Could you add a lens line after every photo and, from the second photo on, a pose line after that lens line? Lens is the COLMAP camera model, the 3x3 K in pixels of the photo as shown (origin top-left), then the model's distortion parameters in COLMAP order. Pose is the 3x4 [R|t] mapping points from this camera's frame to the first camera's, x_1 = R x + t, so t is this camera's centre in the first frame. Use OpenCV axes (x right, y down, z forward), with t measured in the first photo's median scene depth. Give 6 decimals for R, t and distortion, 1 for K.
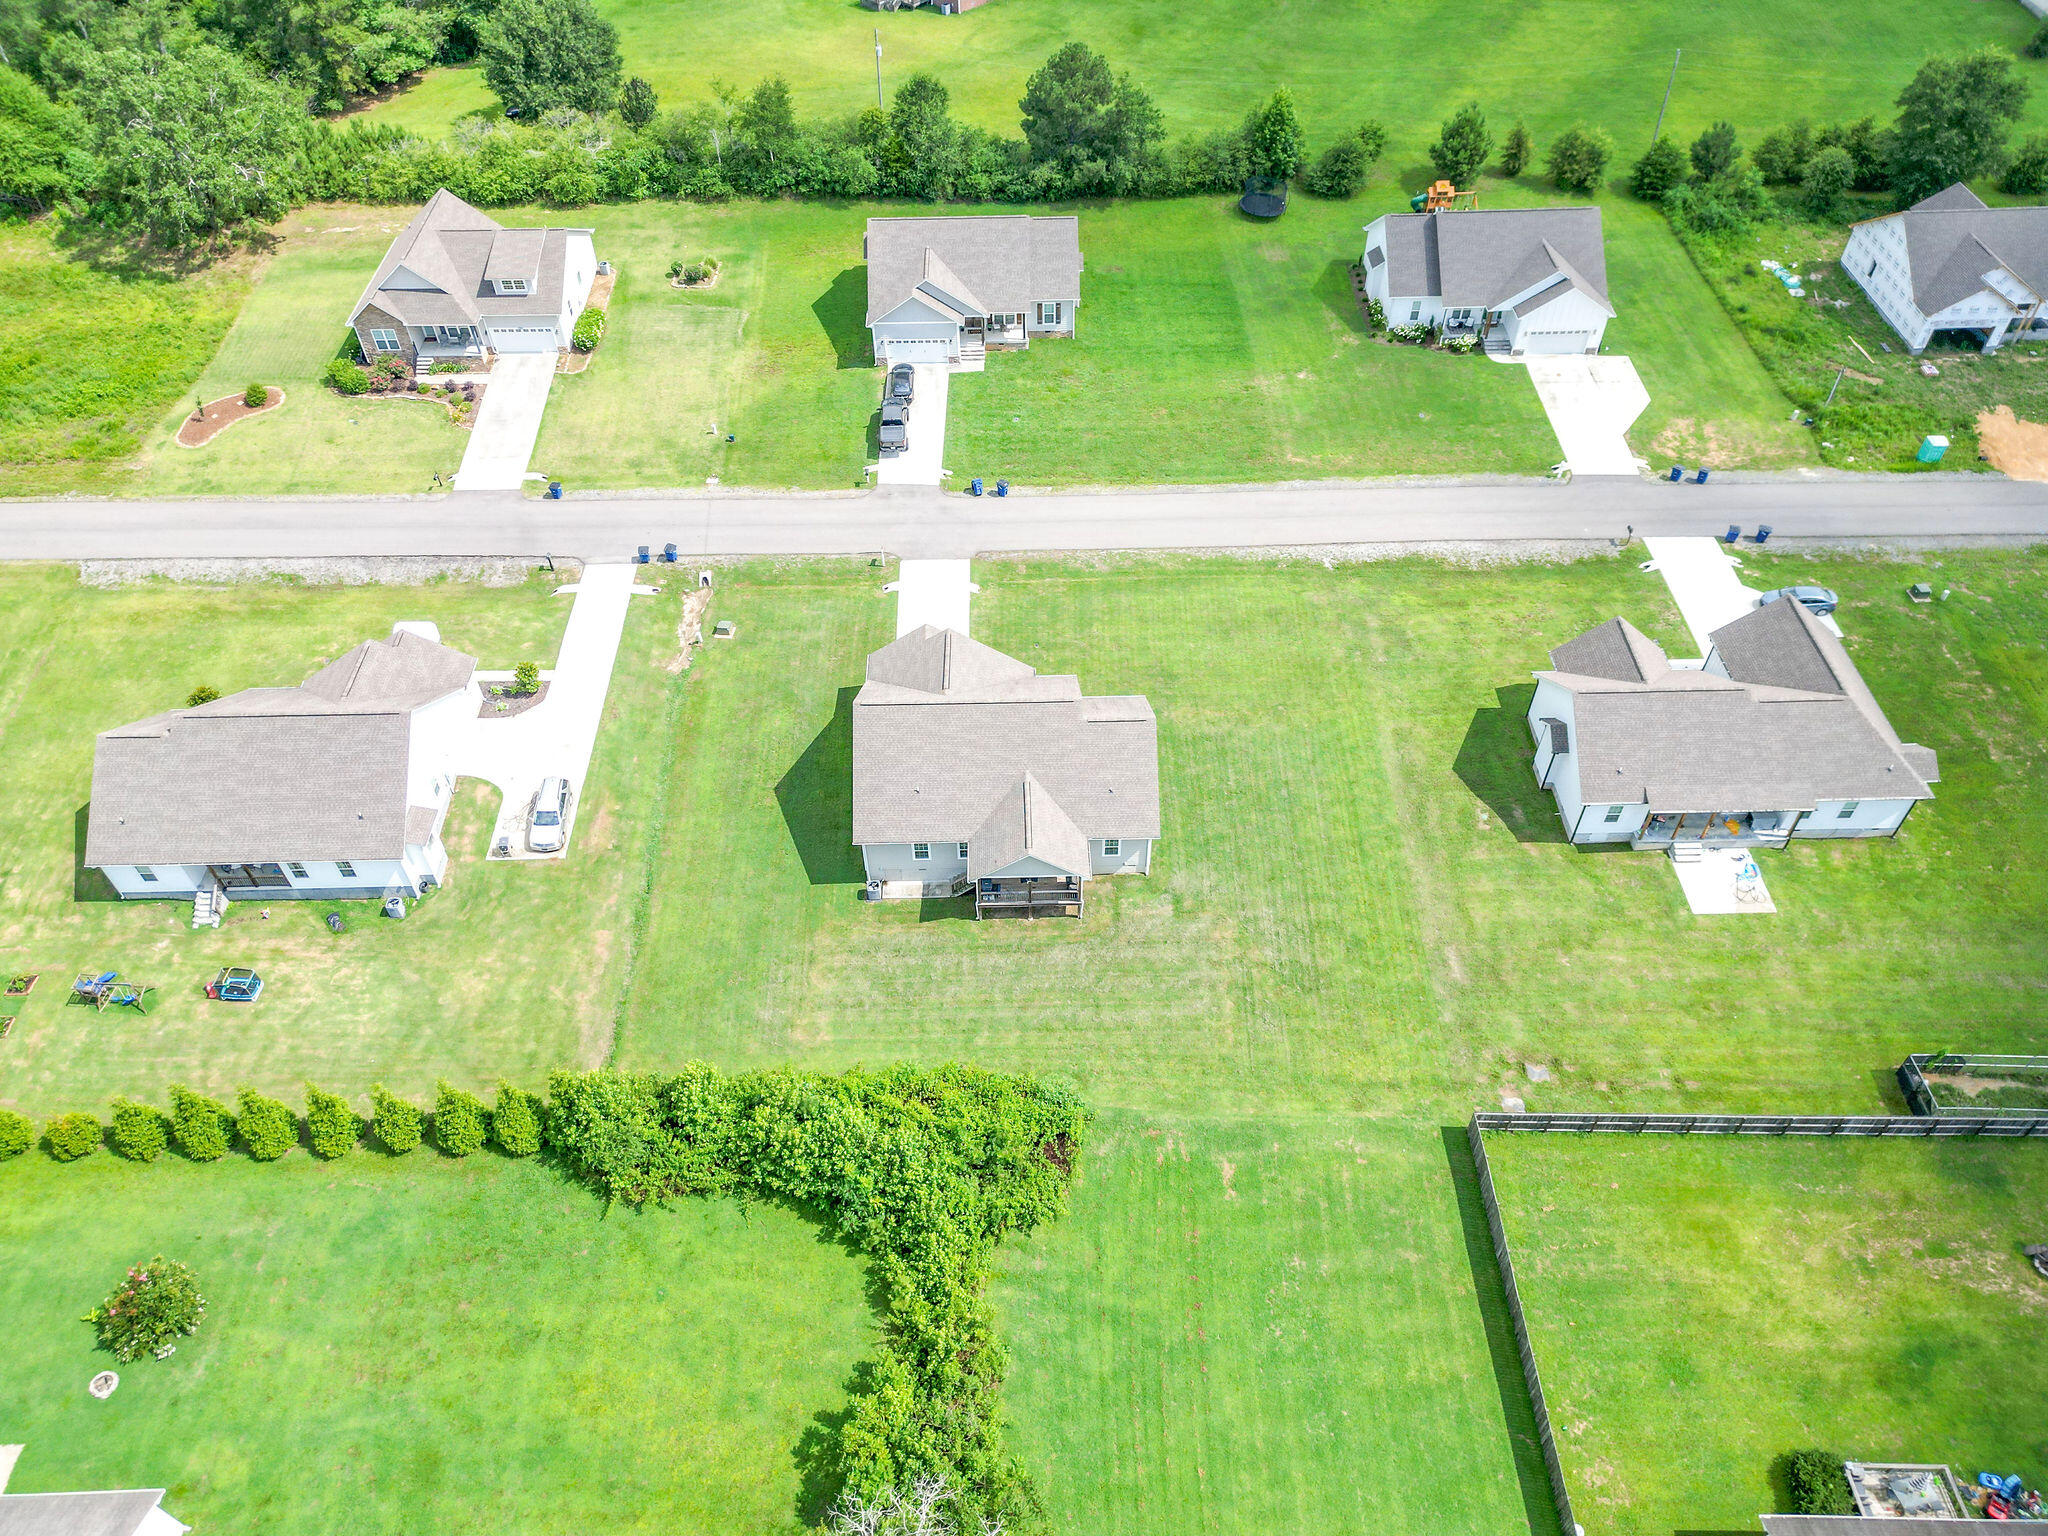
lens RADIAL K [[1431.9, 0, 1024.6], [0, 1431.9, 761.6], [0, 0, 1]] dist [0.071345, -0.066549]
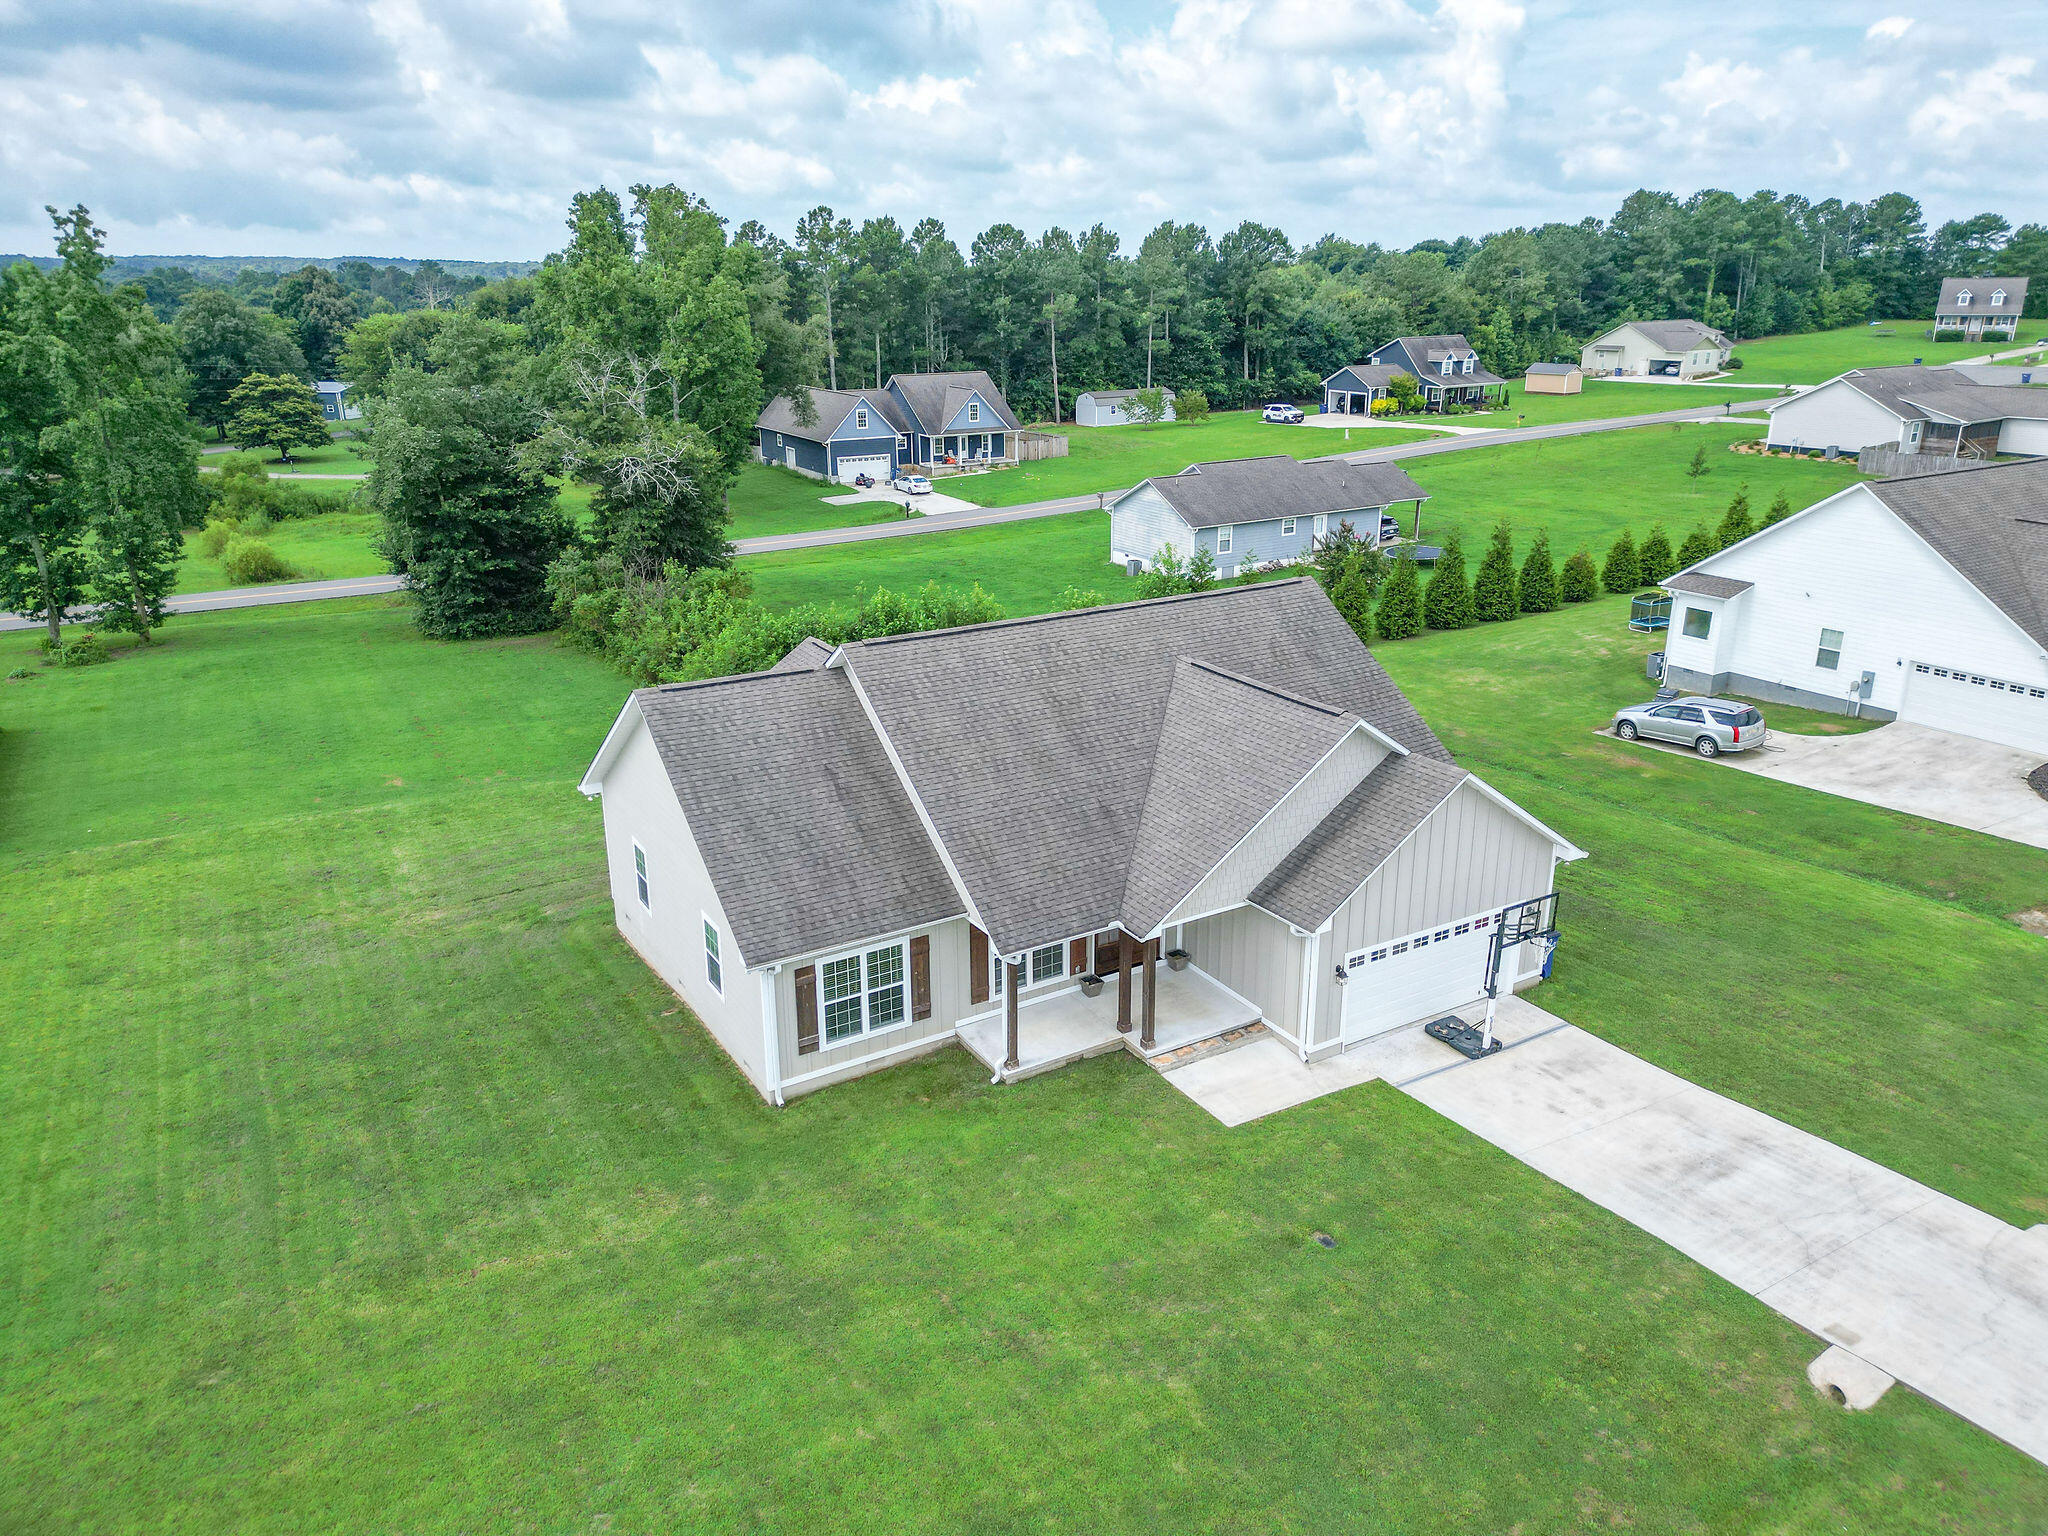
lens RADIAL K [[1431.9, 0, 1024.6], [0, 1431.9, 761.6], [0, 0, 1]] dist [0.071345, -0.066549]
pose [[-0.864434, 0.174751, -0.471398, 0.158461], [-0.355506, 0.450523, 0.818929, -0.309156], [0.355484, 0.875495, -0.327323, 1.025076]]
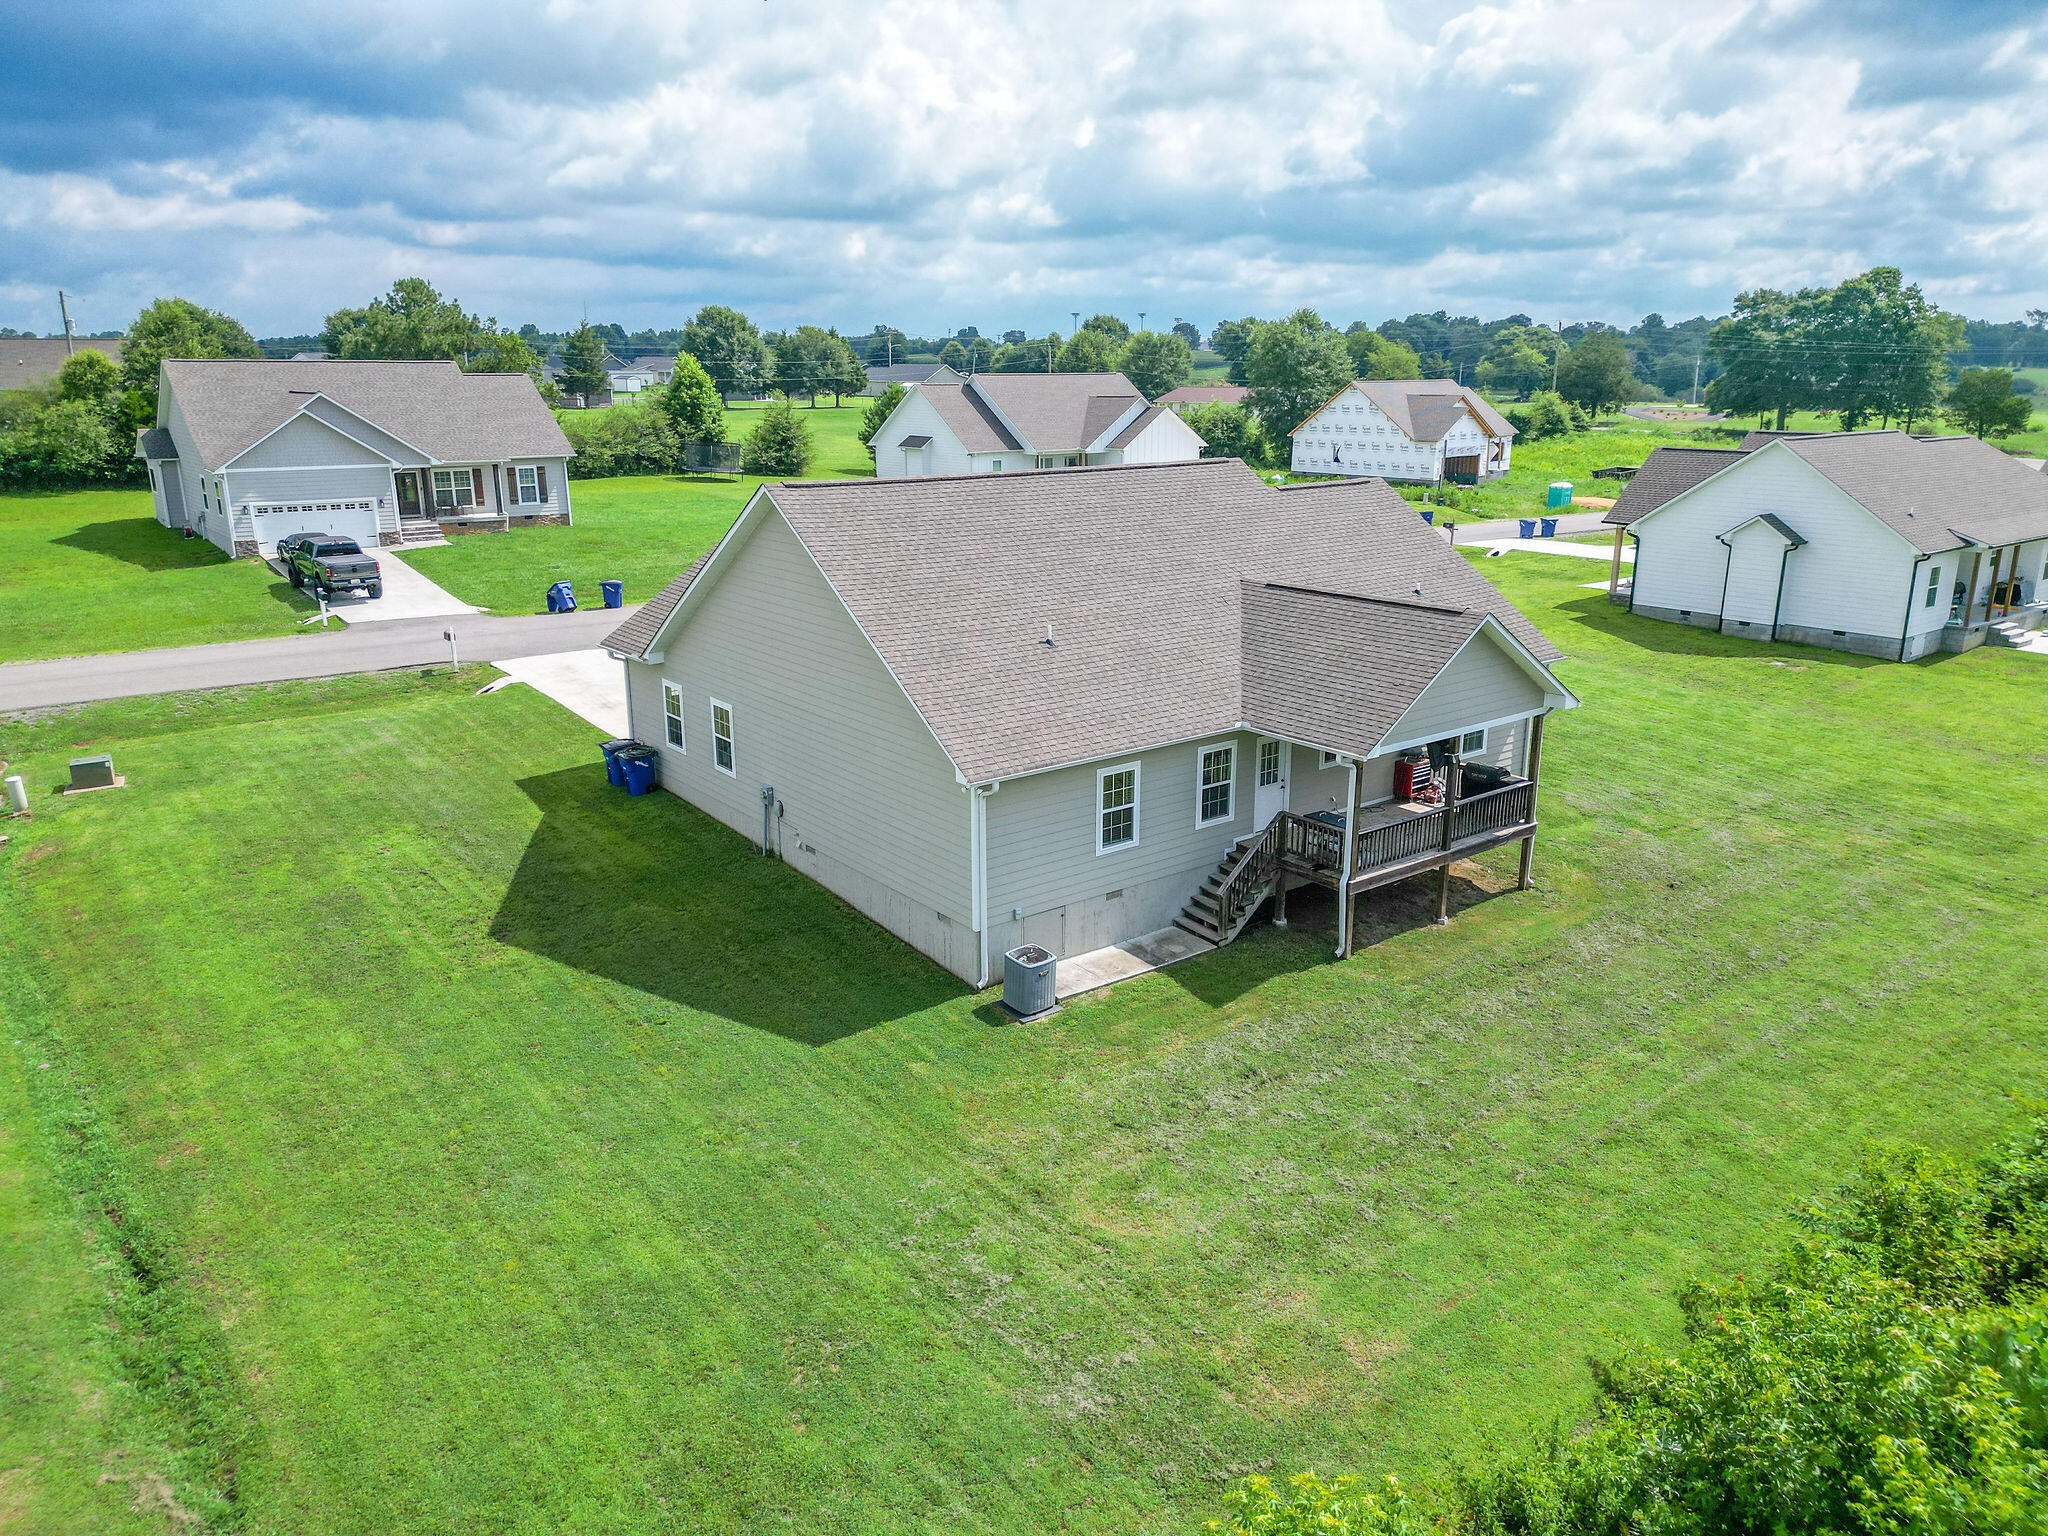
lens RADIAL K [[1431.9, 0, 1024.6], [0, 1431.9, 761.6], [0, 0, 1]] dist [0.071345, -0.066549]
pose [[0.799297, -0.149643, 0.582006, -0.244870], [0.430927, 0.817752, -0.381555, 0.148699], [-0.418840, 0.555778, 0.718112, 0.672801]]
